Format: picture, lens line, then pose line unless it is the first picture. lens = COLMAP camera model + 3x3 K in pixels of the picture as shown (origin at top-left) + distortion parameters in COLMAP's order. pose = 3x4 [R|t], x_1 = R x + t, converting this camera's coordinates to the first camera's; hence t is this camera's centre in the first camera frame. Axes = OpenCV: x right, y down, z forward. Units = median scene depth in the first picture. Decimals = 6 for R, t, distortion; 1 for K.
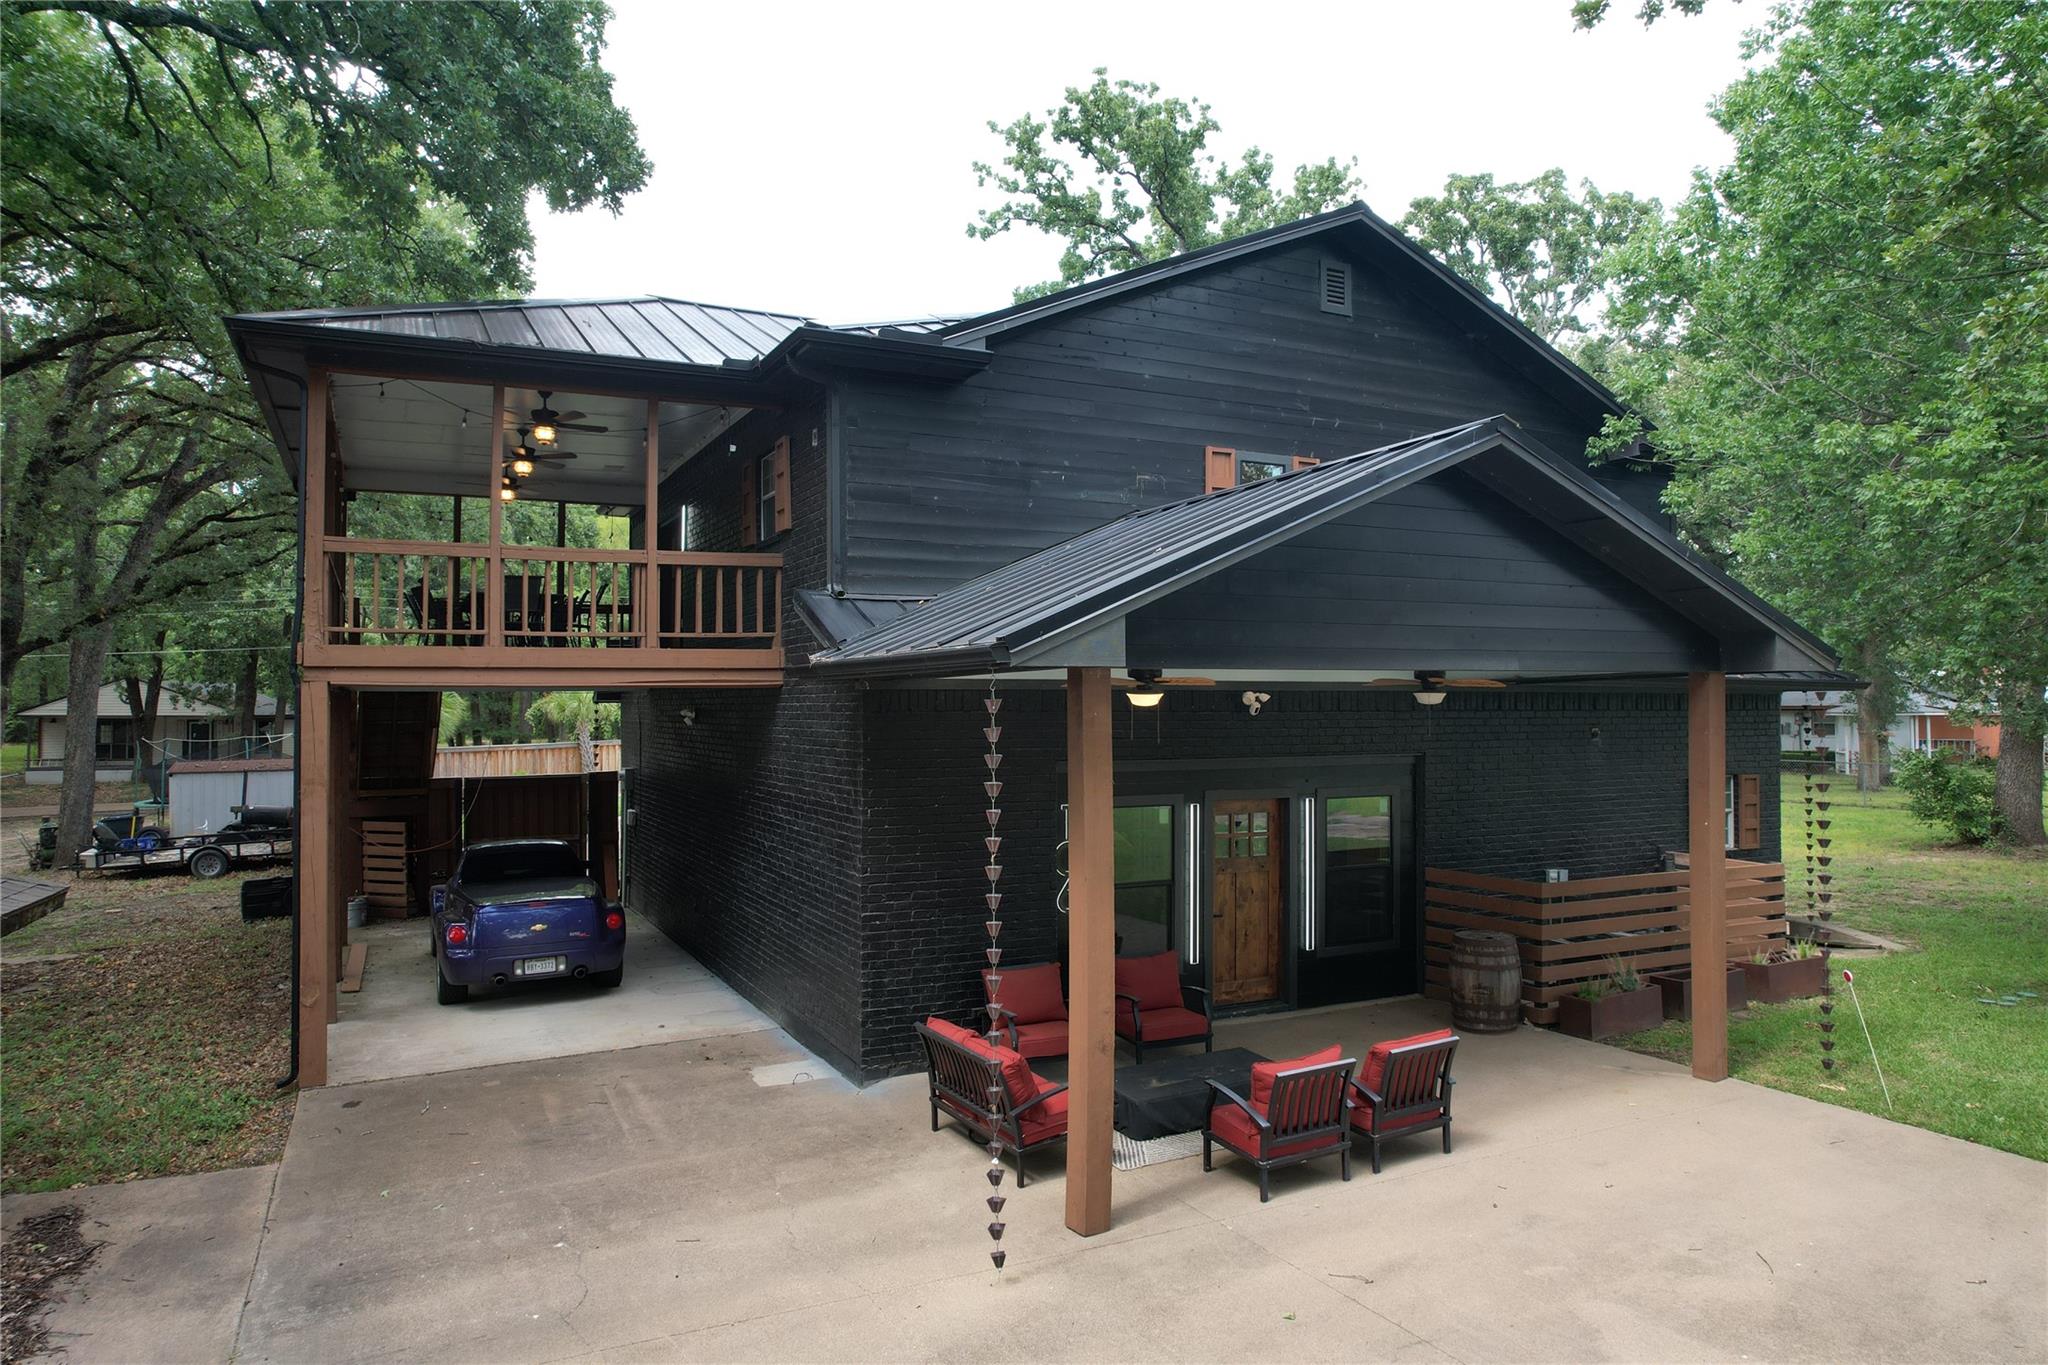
lens RADIAL K [[1301.3, 0, 1024.0], [0, 1301.3, 682.5], [0, 0, 1]] dist [-0.081637, 0.068763]
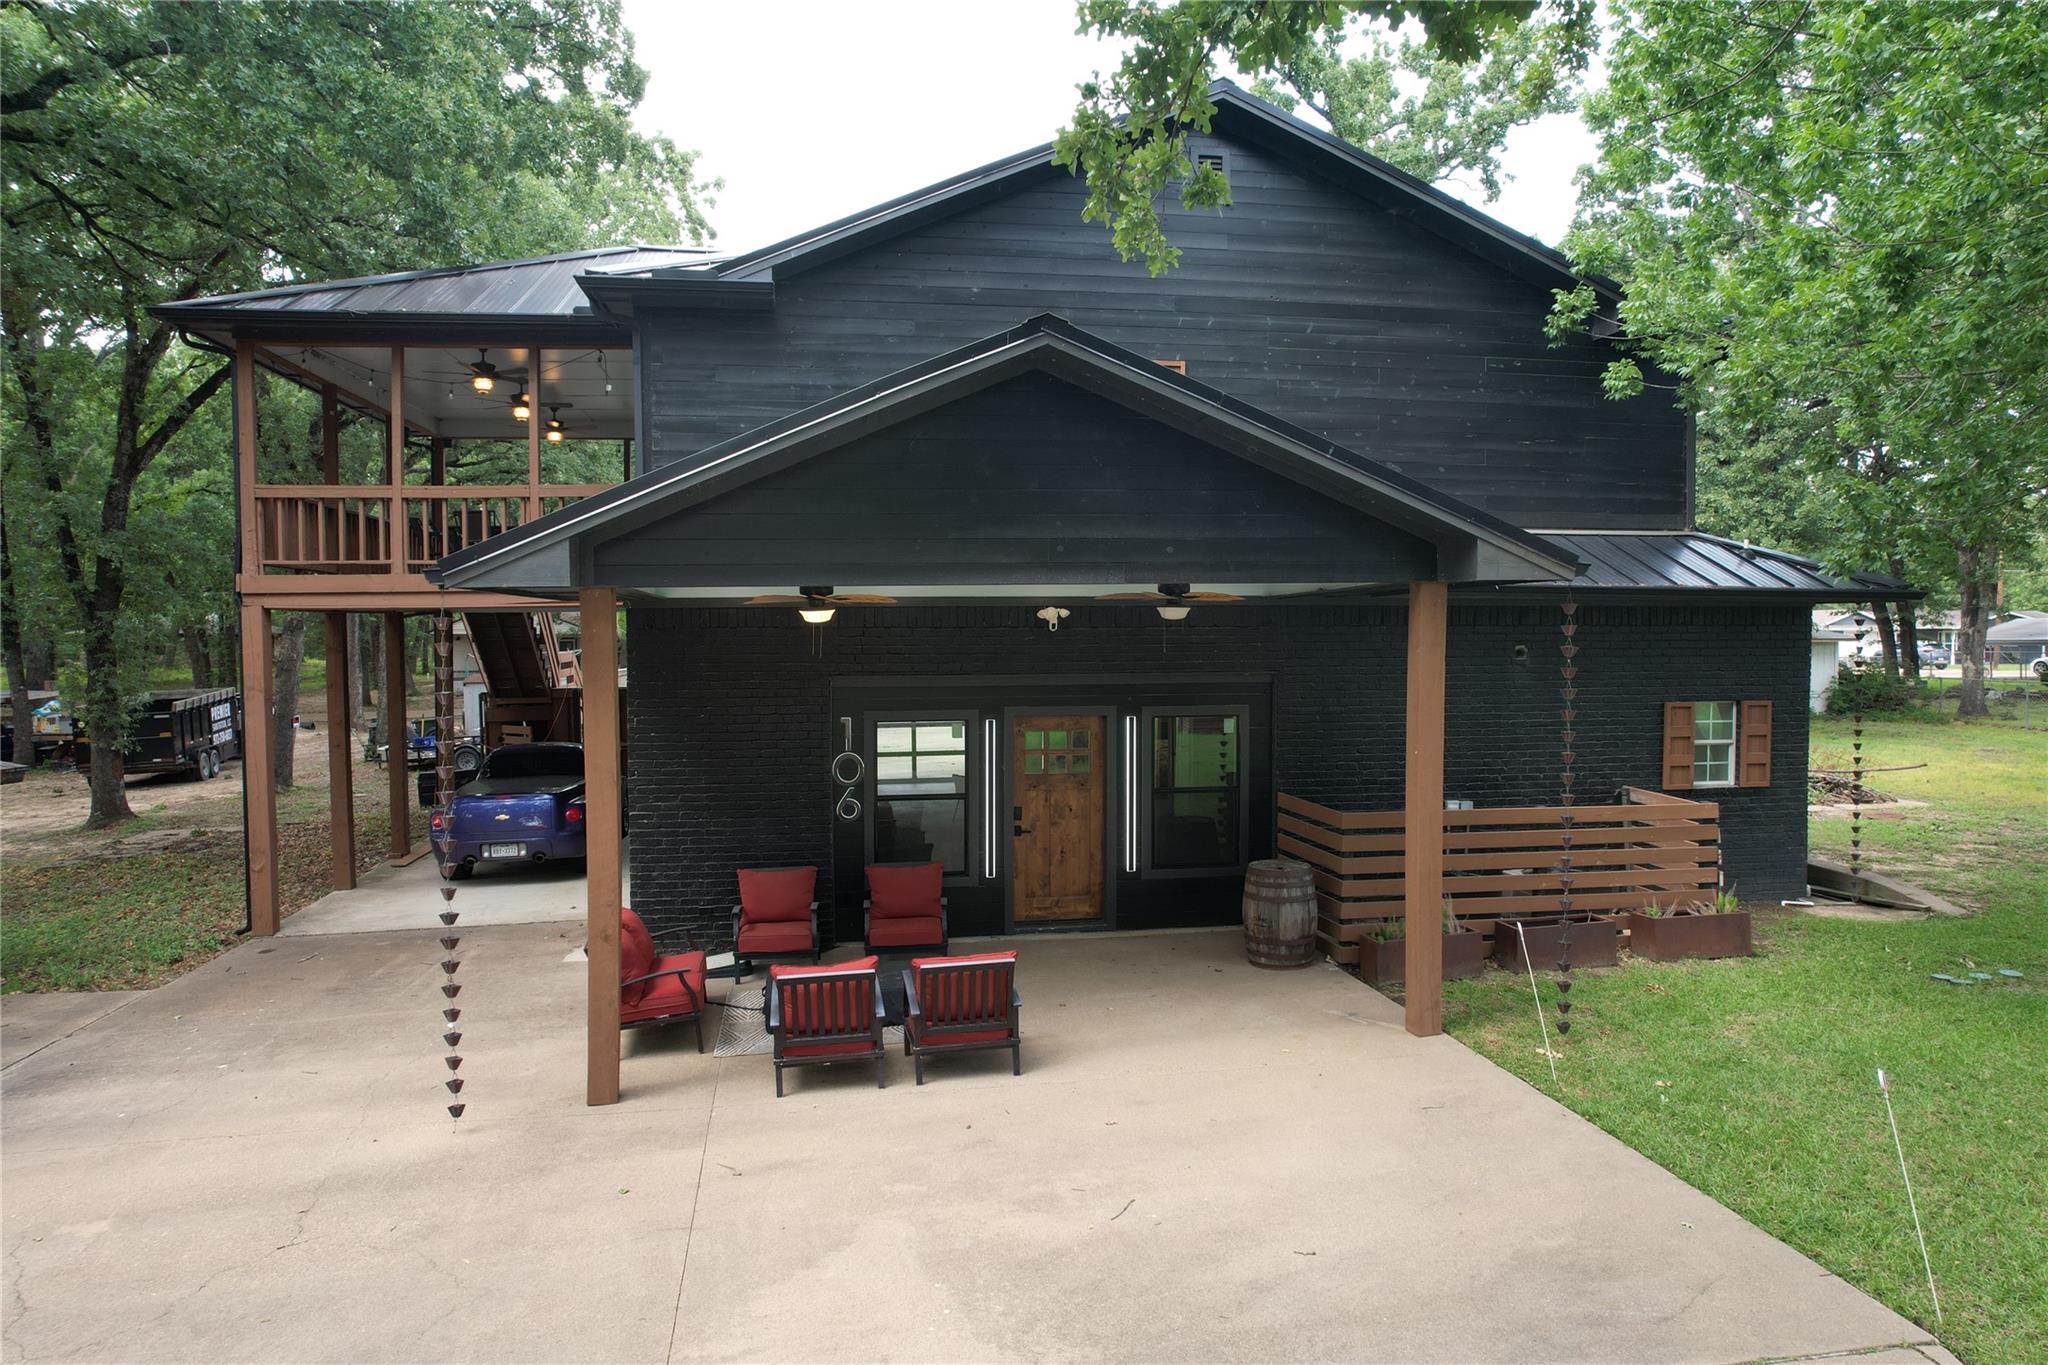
lens RADIAL K [[1301.3, 0, 1024.0], [0, 1301.3, 682.5], [0, 0, 1]] dist [-0.081637, 0.068763]
pose [[0.957047, 0.009843, -0.289766, 0.466323], [0.008979, 0.997938, 0.063557, 0.001426], [0.289794, -0.063429, 0.954985, 0.051823]]
